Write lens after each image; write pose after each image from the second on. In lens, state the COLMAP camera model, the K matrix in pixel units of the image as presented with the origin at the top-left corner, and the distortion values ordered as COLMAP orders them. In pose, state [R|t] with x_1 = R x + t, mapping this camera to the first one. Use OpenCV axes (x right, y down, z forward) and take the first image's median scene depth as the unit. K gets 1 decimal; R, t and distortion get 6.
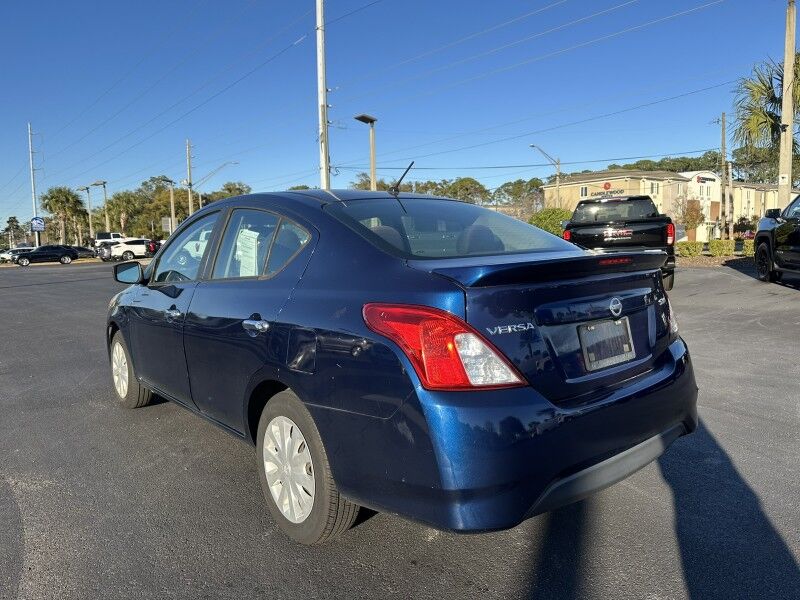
lens RADIAL K [[564.5, 0, 404.6], [0, 564.5, 303.6], [0, 0, 1]] dist [0.031068, -0.041359]
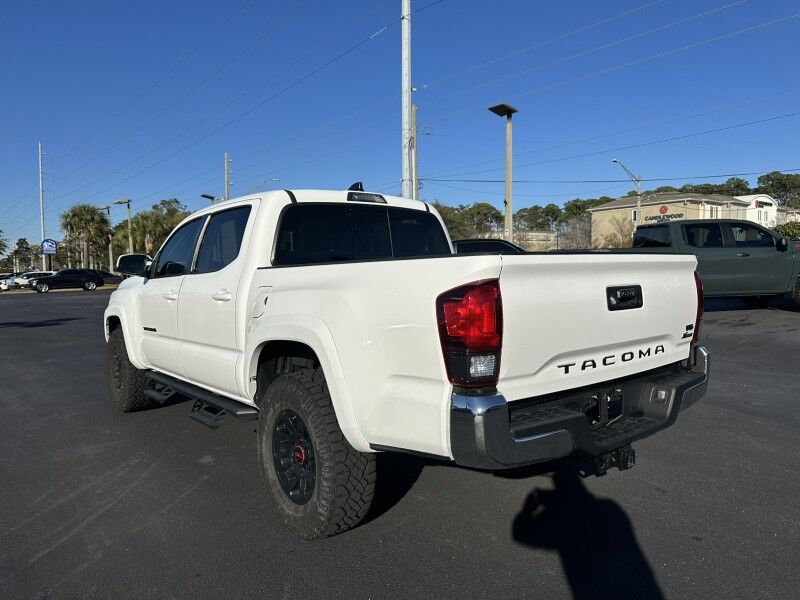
lens RADIAL K [[564.5, 0, 404.9], [0, 564.5, 306.7], [0, 0, 1]] dist [0.031068, -0.041359]
pose [[0.999979, 0.006437, 0.001086, -0.078563], [-0.006387, 0.999147, -0.040803, -0.008587], [-0.001347, 0.040795, 0.999167, 0.088507]]
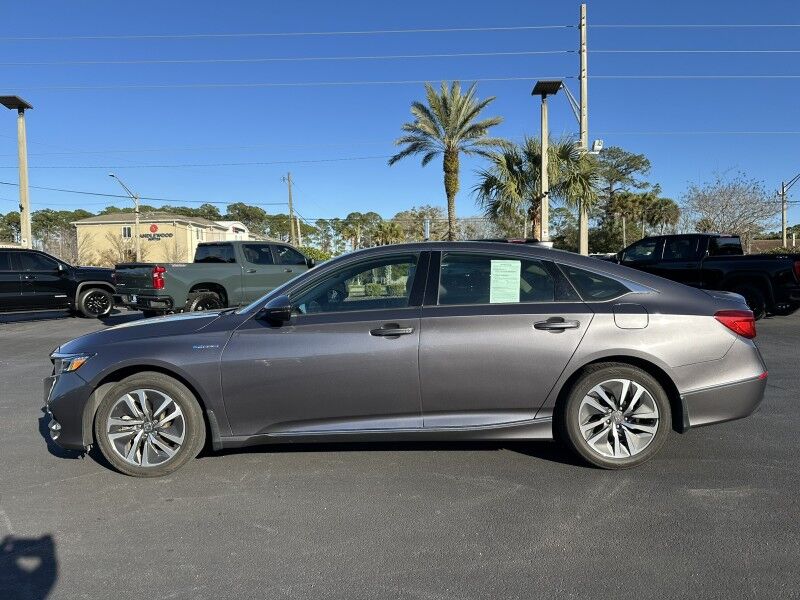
lens RADIAL K [[564.5, 0, 403.2], [0, 564.5, 302.2], [0, 0, 1]] dist [0.031068, -0.041359]
pose [[0.653346, -0.020173, 0.756790, -0.109256], [0.083242, 0.995498, -0.045328, -0.006650], [-0.752469, 0.092612, 0.652084, 0.086708]]
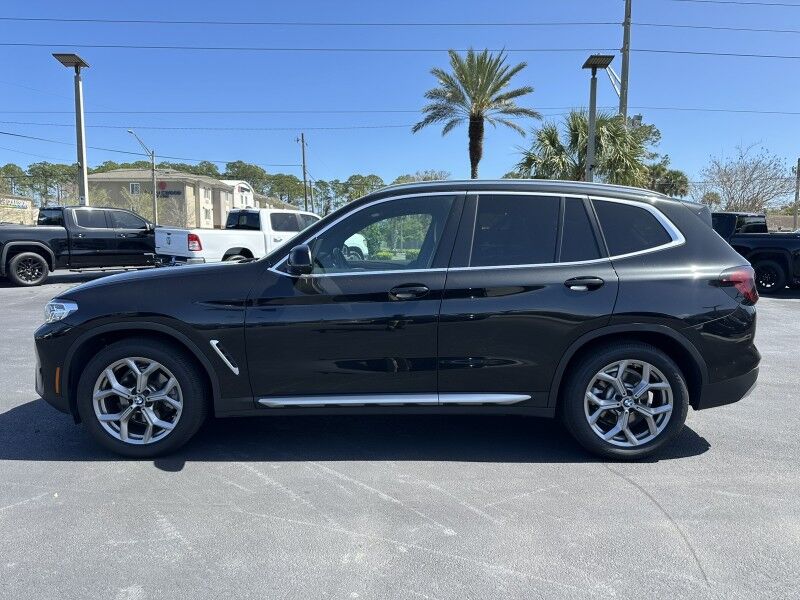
lens RADIAL K [[564.5, 0, 398.1], [0, 564.5, 305.5], [0, 0, 1]] dist [0.031068, -0.041359]
pose [[0.652101, -0.052989, 0.756278, -0.134132], [0.054164, 0.998262, 0.023241, -0.008734], [-0.756195, 0.025808, 0.653837, 0.098293]]
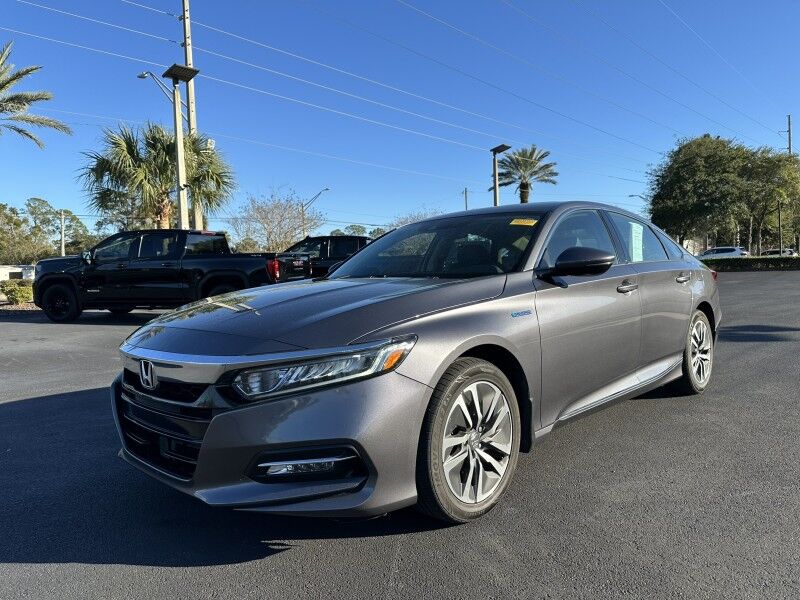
lens RADIAL K [[564.5, 0, 394.8], [0, 564.5, 301.1], [0, 0, 1]] dist [0.031068, -0.041359]
pose [[-0.104008, -0.016927, 0.994432, -0.118777], [0.139702, 0.989694, 0.031457, -0.009676], [-0.984716, 0.142196, -0.100571, 0.146254]]
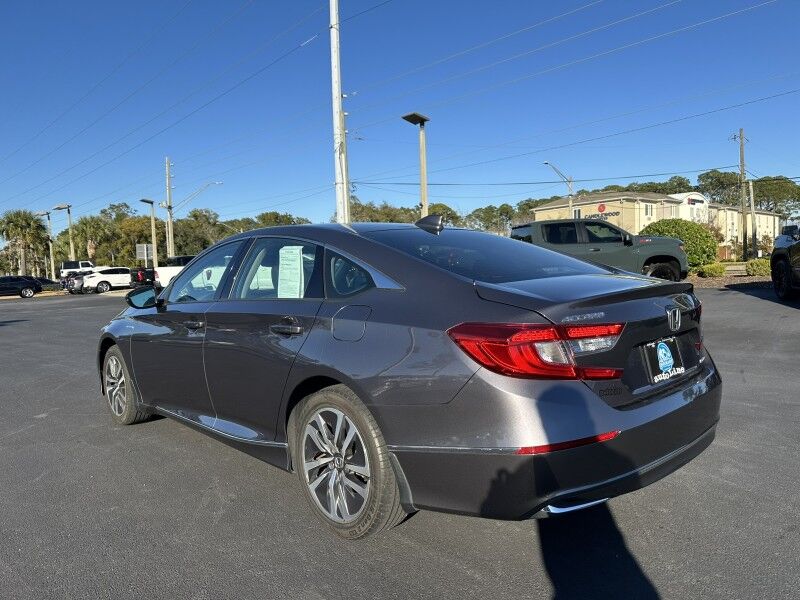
lens RADIAL K [[564.5, 0, 407.1], [0, 564.5, 307.2], [0, 0, 1]] dist [0.031068, -0.041359]
pose [[0.997383, -0.018609, 0.069857, -0.055923], [0.021487, 0.998941, -0.040681, -0.005442], [-0.069026, 0.042076, 0.996727, 0.068905]]
